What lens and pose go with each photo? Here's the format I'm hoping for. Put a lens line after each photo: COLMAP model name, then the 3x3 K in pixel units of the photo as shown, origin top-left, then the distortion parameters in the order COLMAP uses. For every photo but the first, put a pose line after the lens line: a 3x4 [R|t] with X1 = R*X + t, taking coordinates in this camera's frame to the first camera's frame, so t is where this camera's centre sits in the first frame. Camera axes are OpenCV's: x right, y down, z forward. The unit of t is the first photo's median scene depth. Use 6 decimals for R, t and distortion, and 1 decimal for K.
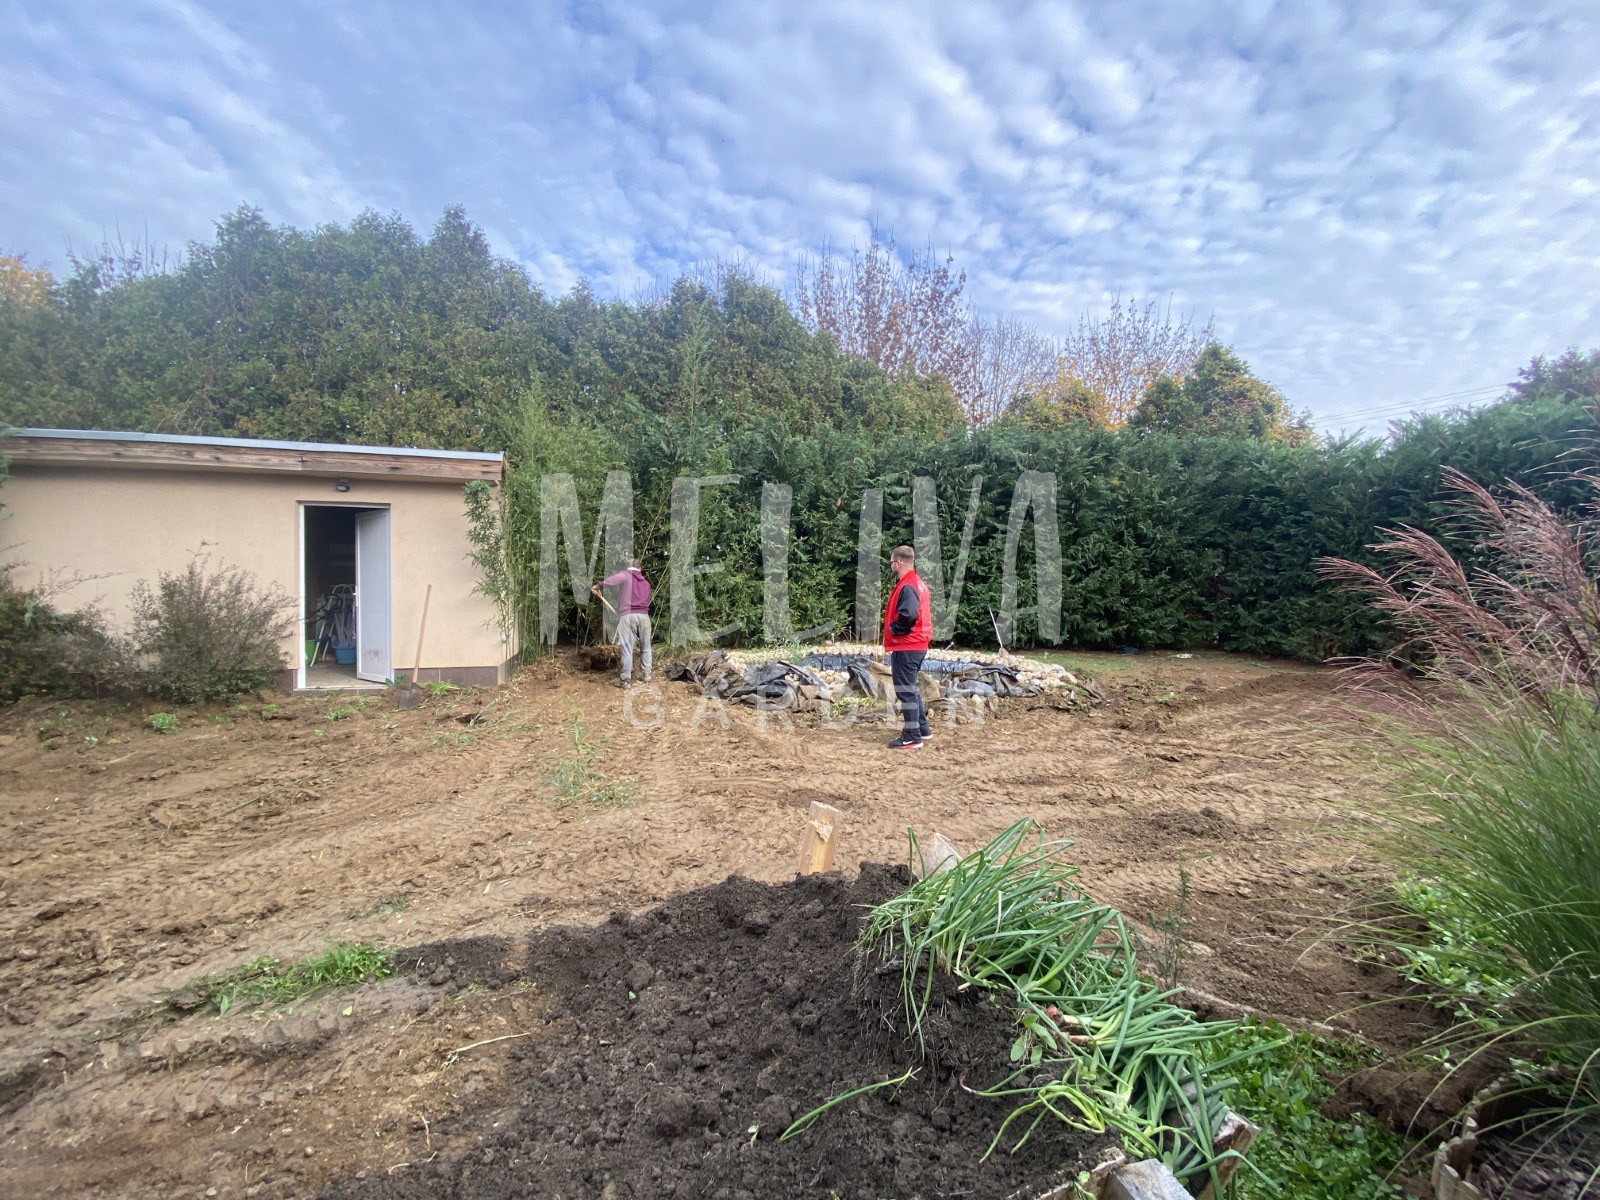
lens RADIAL K [[649.8, 0, 776.6], [0, 649.8, 598.3], [0, 0, 1]] dist [0.019688, -0.021714]
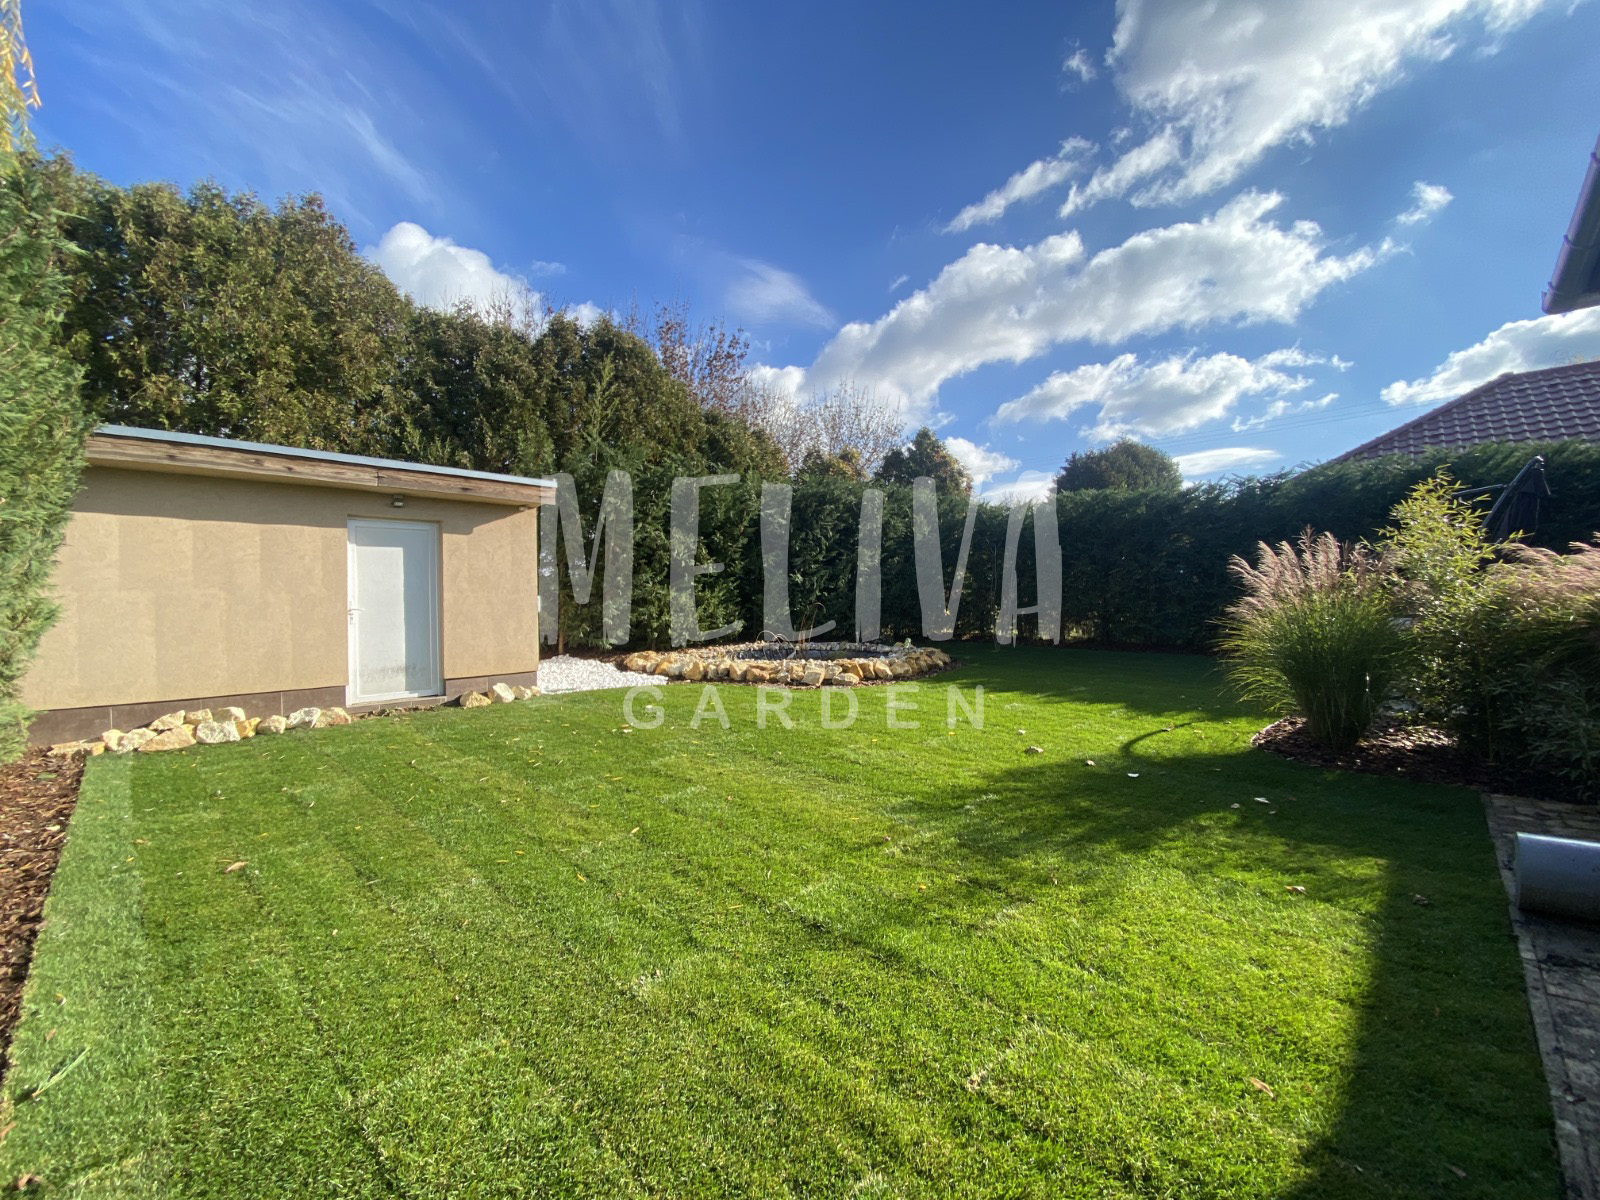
lens RADIAL K [[636.8, 0, 794.2], [0, 636.8, 600.7], [0, 0, 1]] dist [0.053875, -0.045103]
pose [[0.869583, -0.020463, 0.493363, -0.579227], [0.032935, 0.999320, -0.016603, 0.019091], [-0.492688, 0.030686, 0.869665, -0.171797]]
